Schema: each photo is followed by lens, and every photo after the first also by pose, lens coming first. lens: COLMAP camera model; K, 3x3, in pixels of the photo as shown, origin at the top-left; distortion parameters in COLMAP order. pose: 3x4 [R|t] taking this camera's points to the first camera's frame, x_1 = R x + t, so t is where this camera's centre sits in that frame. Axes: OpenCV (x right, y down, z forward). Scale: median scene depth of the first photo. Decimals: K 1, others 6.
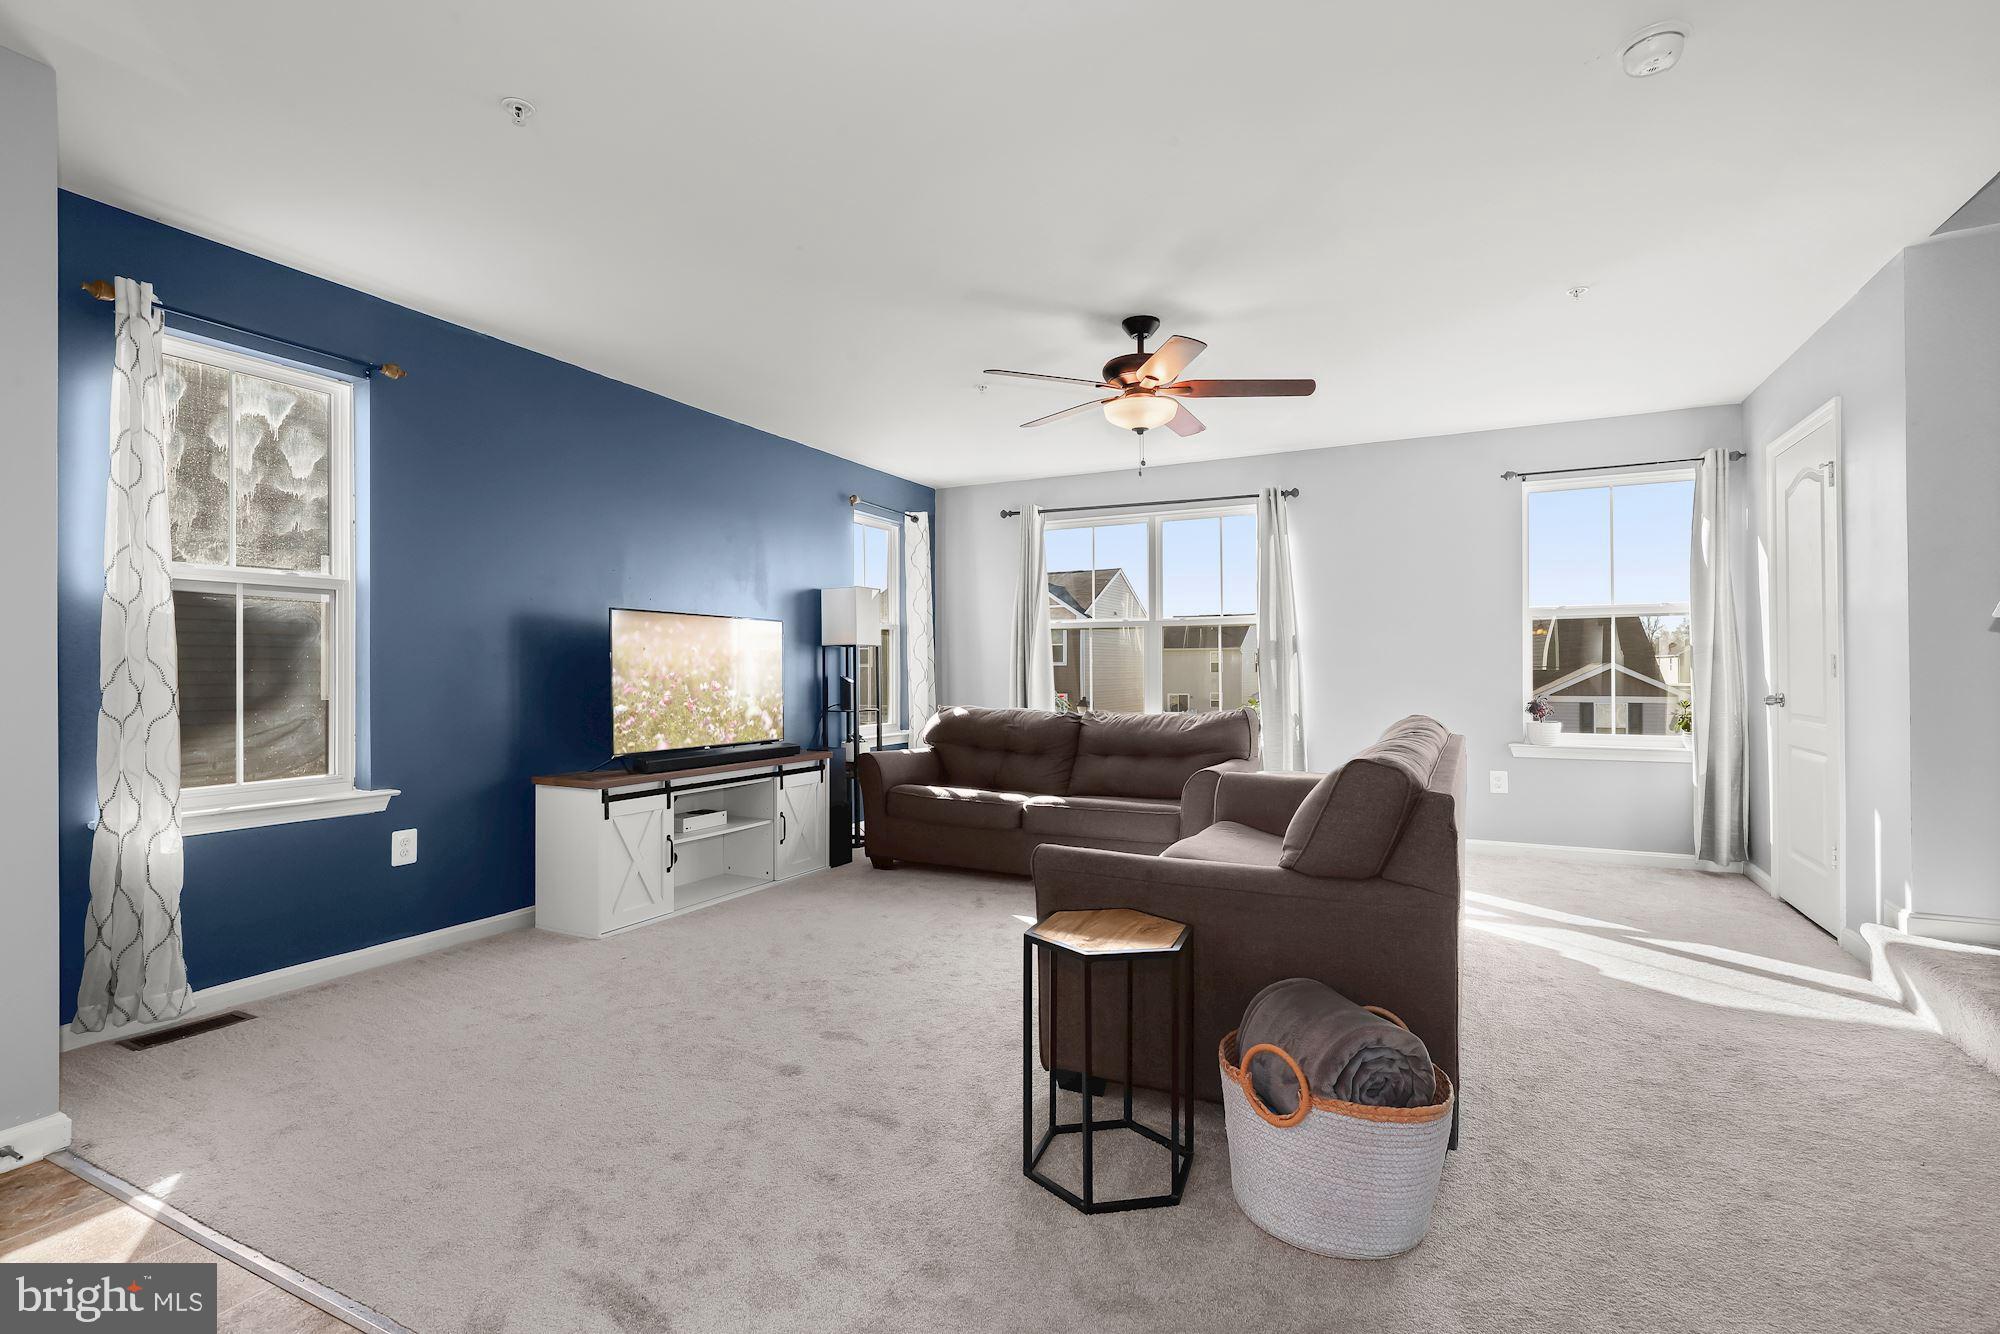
lens RADIAL K [[930.6, 0, 1006.2], [0, 930.6, 661.0], [0, 0, 1]] dist [0.003443, 0.000063]
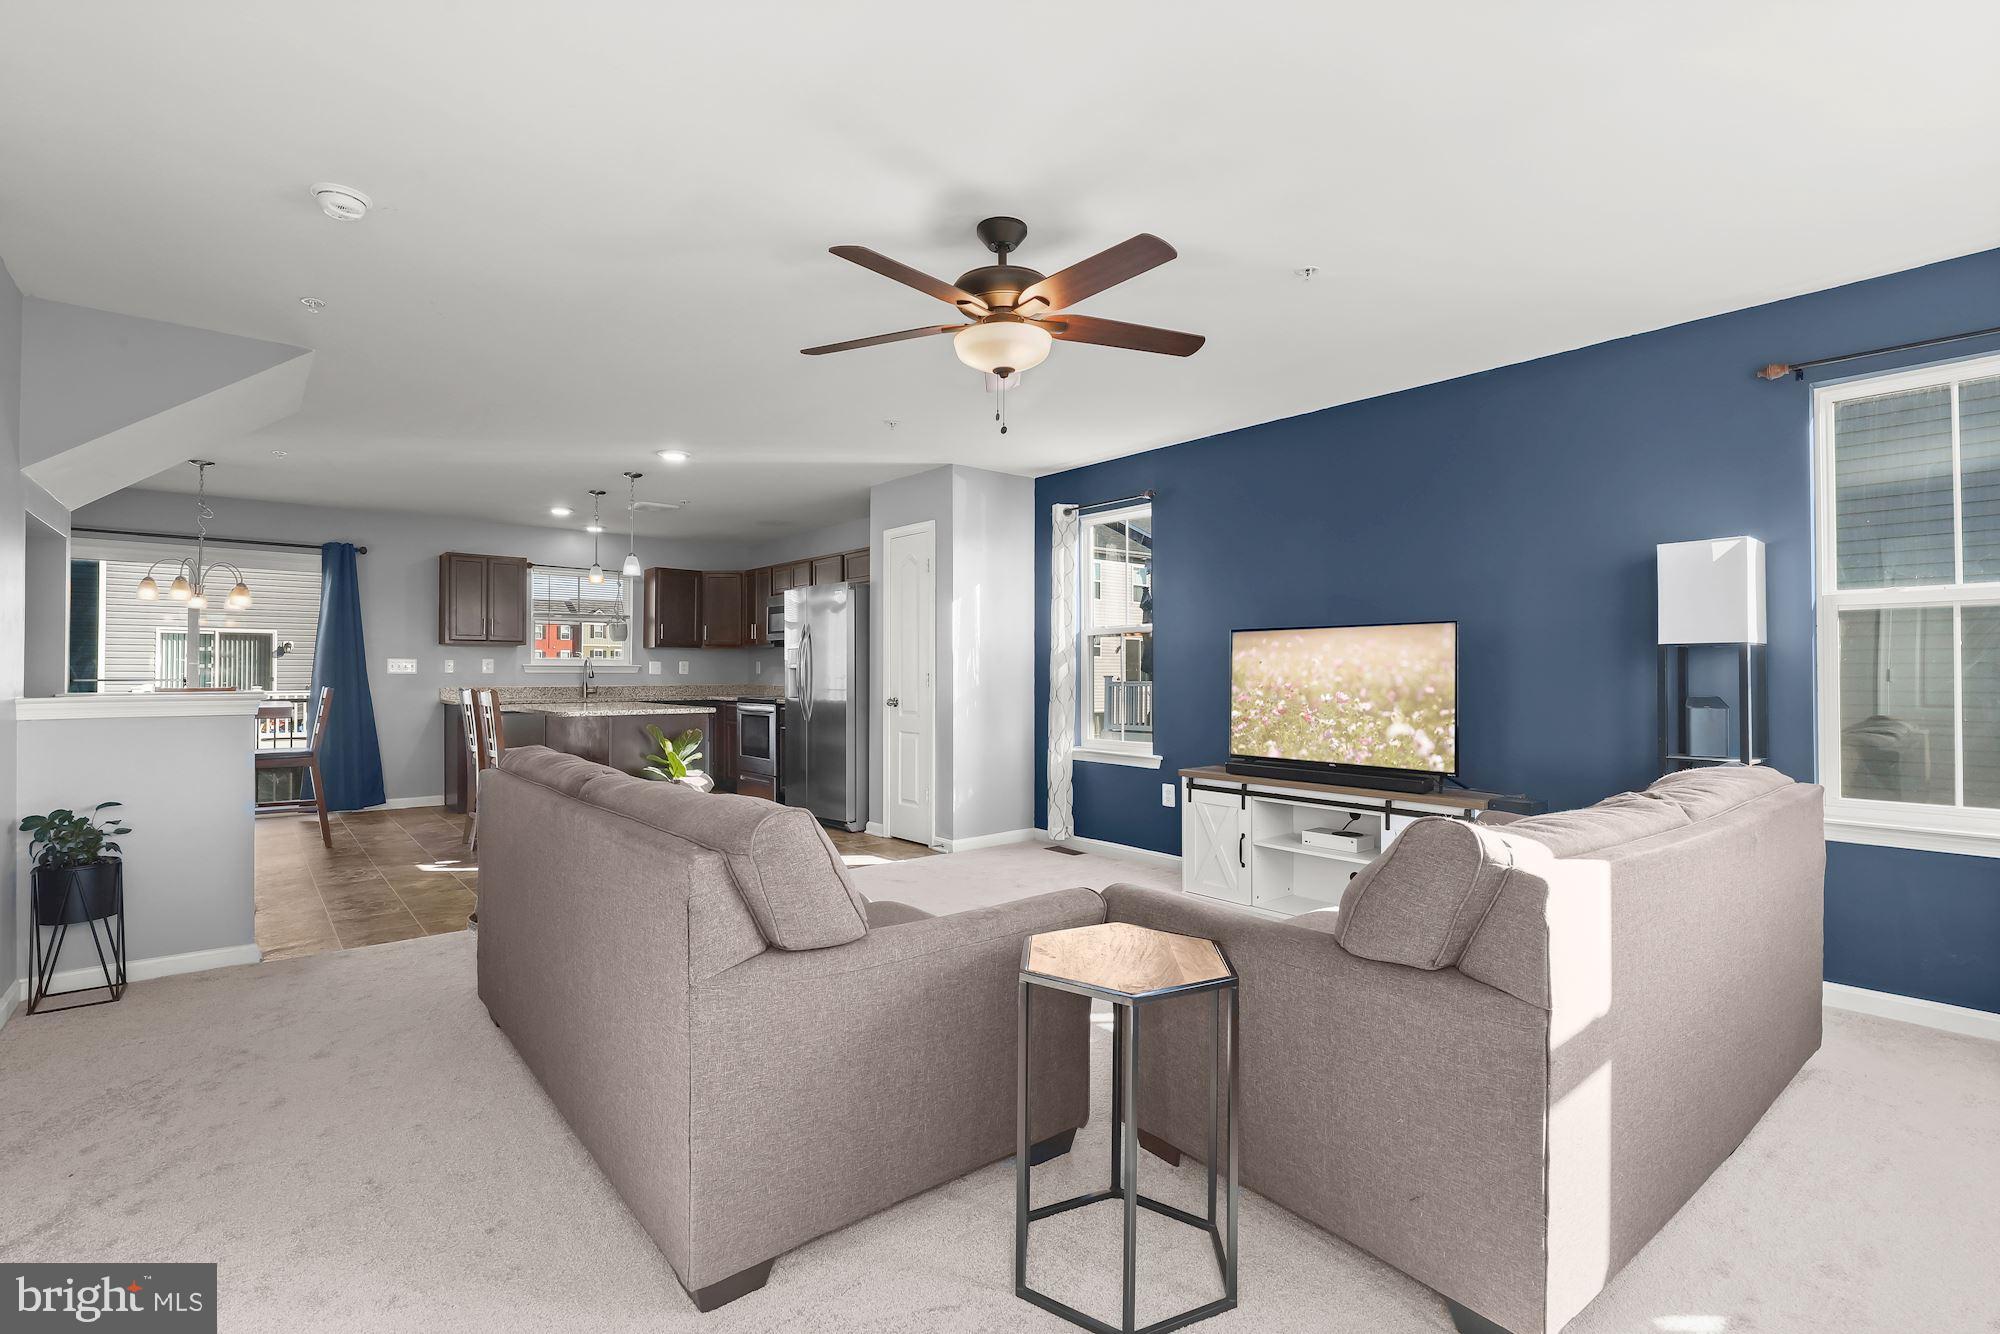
lens RADIAL K [[930.6, 0, 1009.2], [0, 930.6, 658.9], [0, 0, 1]] dist [0.003443, 0.000063]
pose [[-0.400439, -0.008050, -0.916288, 0.749890], [0.013799, 0.999795, -0.014815, -0.004115], [0.916220, -0.018576, -0.400246, 1.171429]]
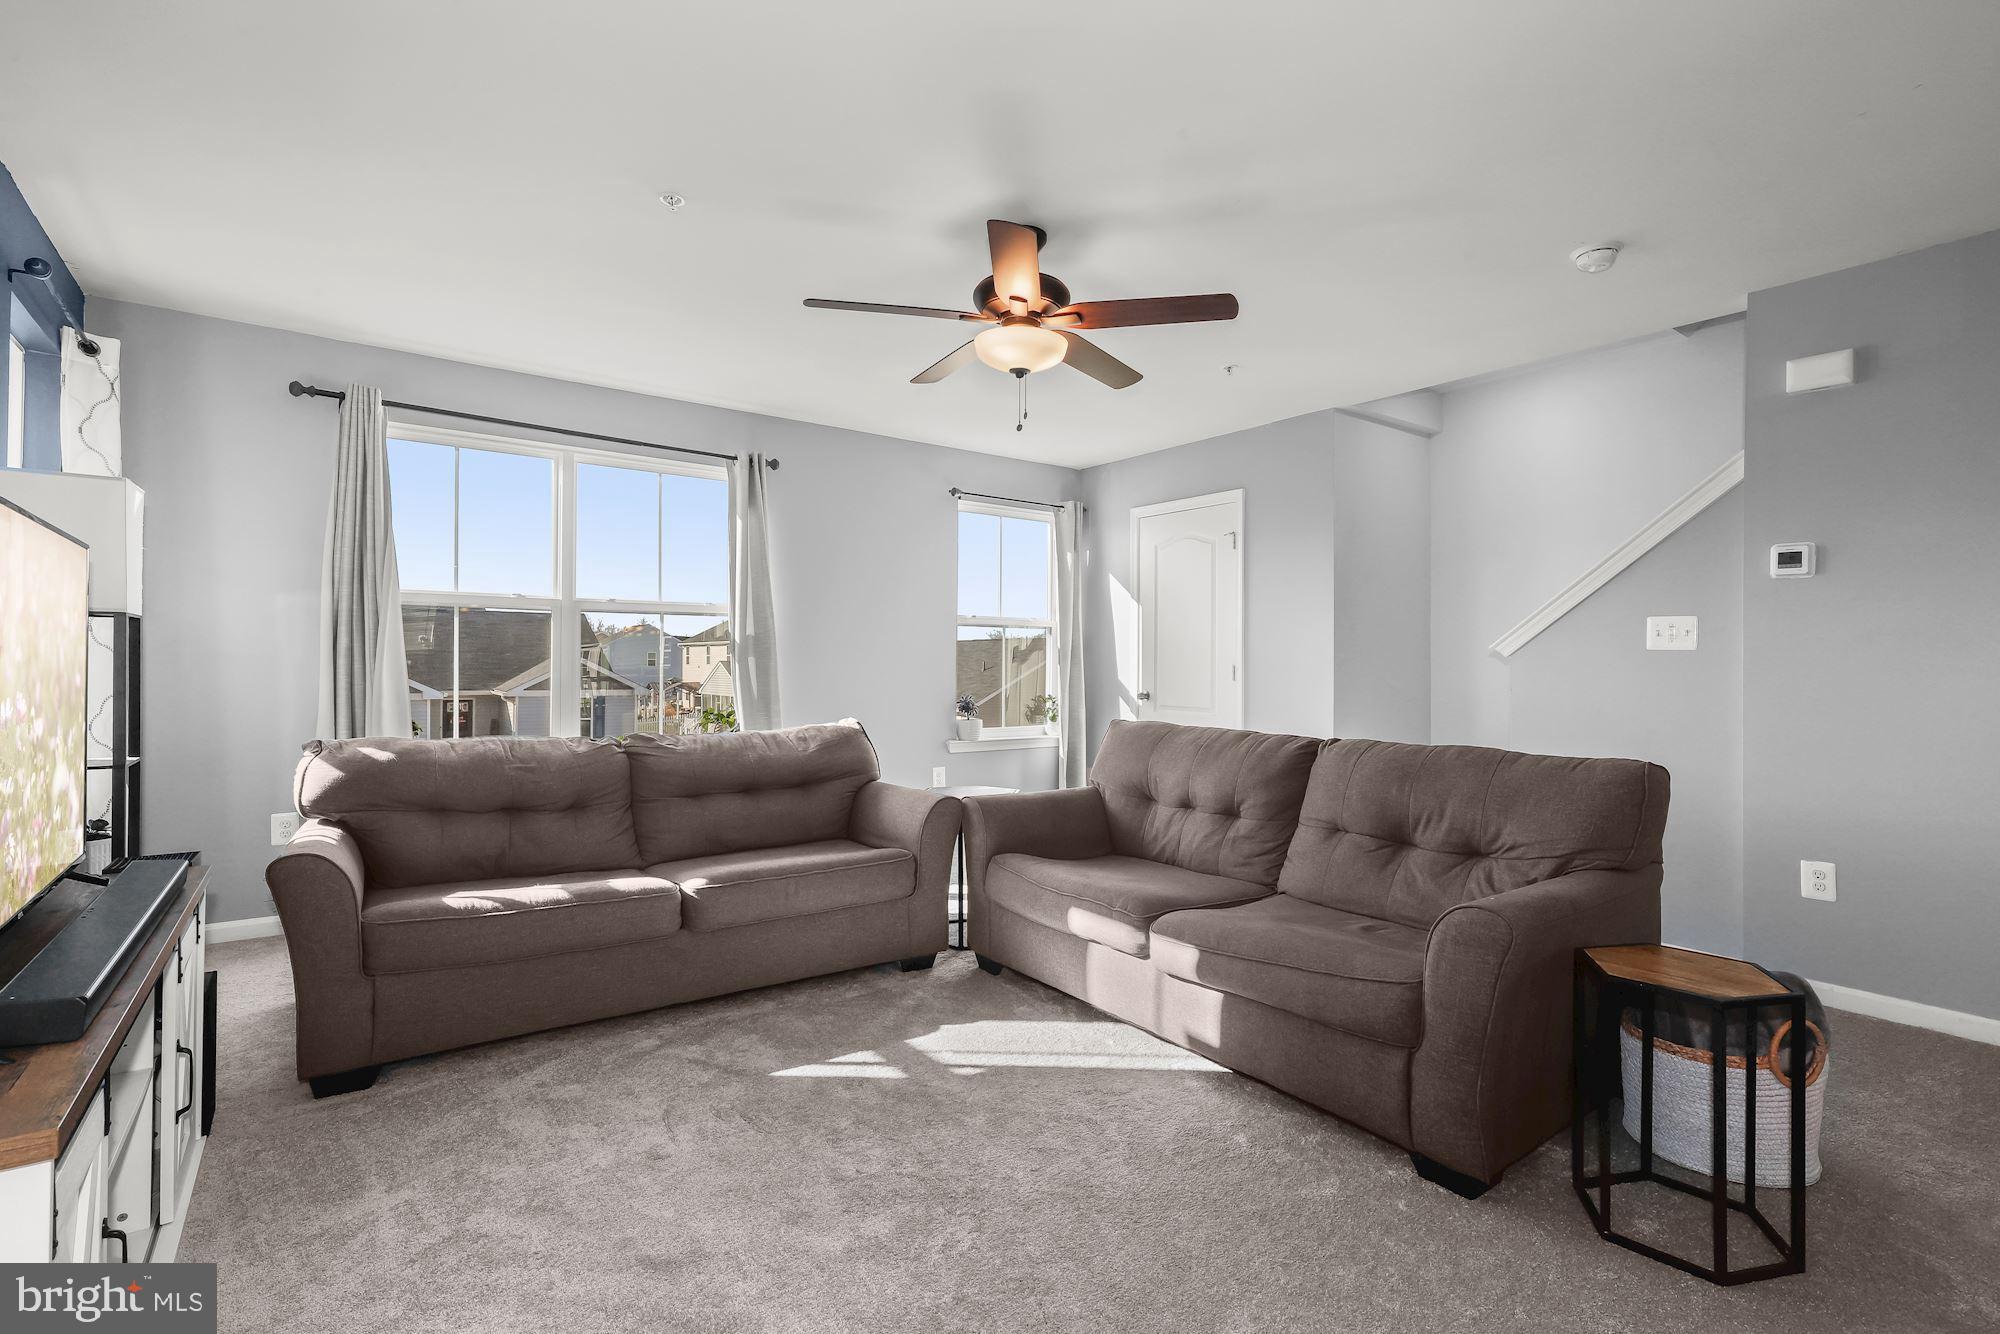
lens RADIAL K [[930.6, 0, 1037.2], [0, 930.6, 669.6], [0, 0, 1]] dist [0.003443, 0.000063]
pose [[0.427138, 0.000650, 0.904186, -0.502673], [-0.016224, 0.999844, 0.006945, -0.002880], [-0.904041, -0.017636, 0.427082, 0.578520]]
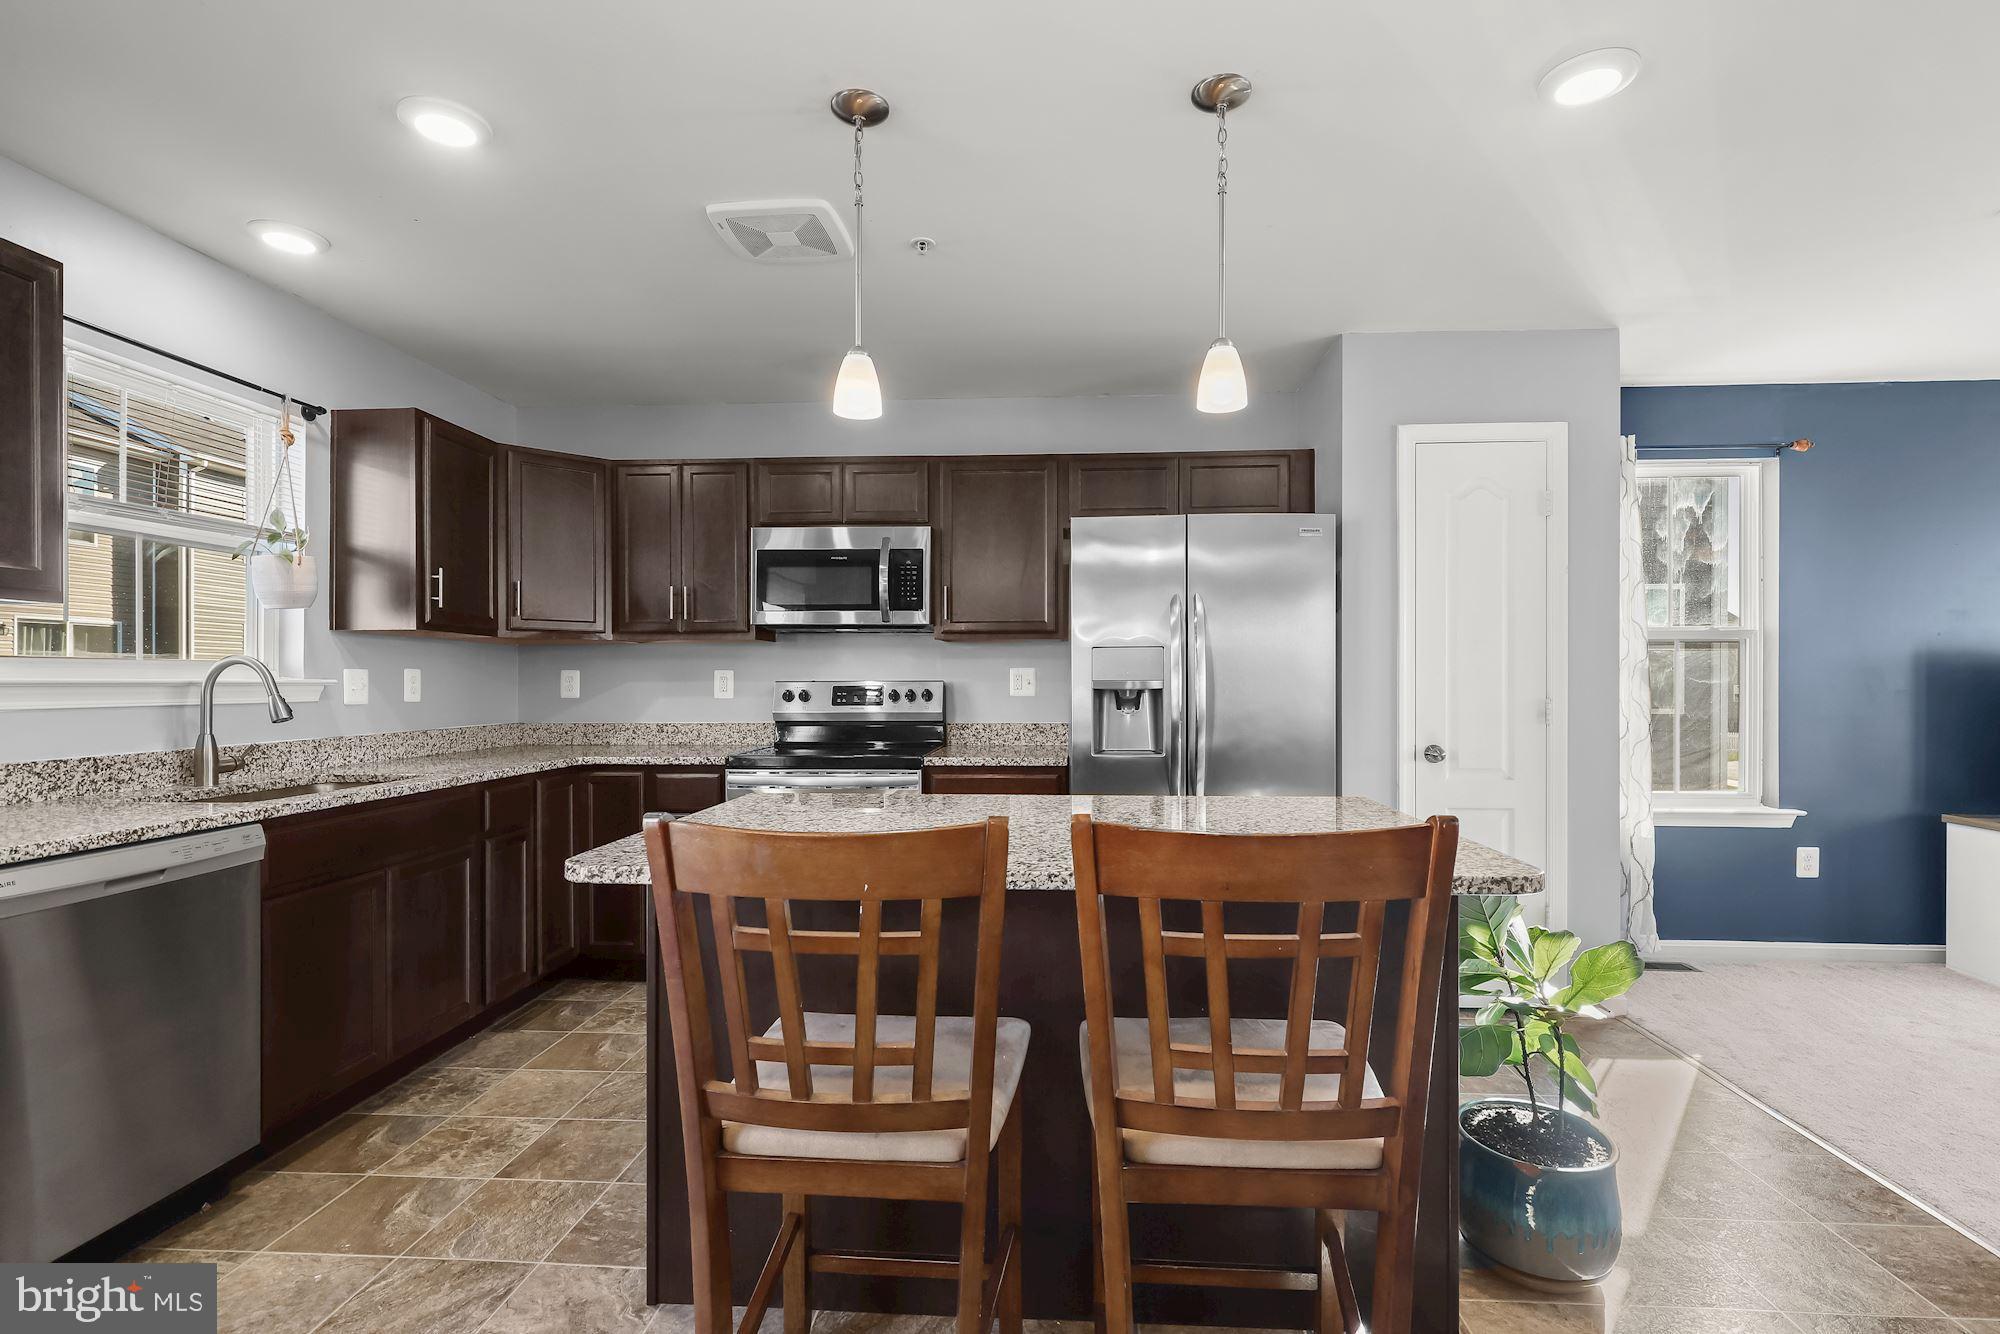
lens RADIAL K [[930.6, 0, 1015.3], [0, 930.6, 681.1], [0, 0, 1]] dist [0.003443, 0.000063]
pose [[0.386113, 0.003505, -0.922445, 0.021495], [0.010580, 0.999910, 0.008227, -0.033624], [0.922391, -0.012936, 0.386041, -0.274430]]
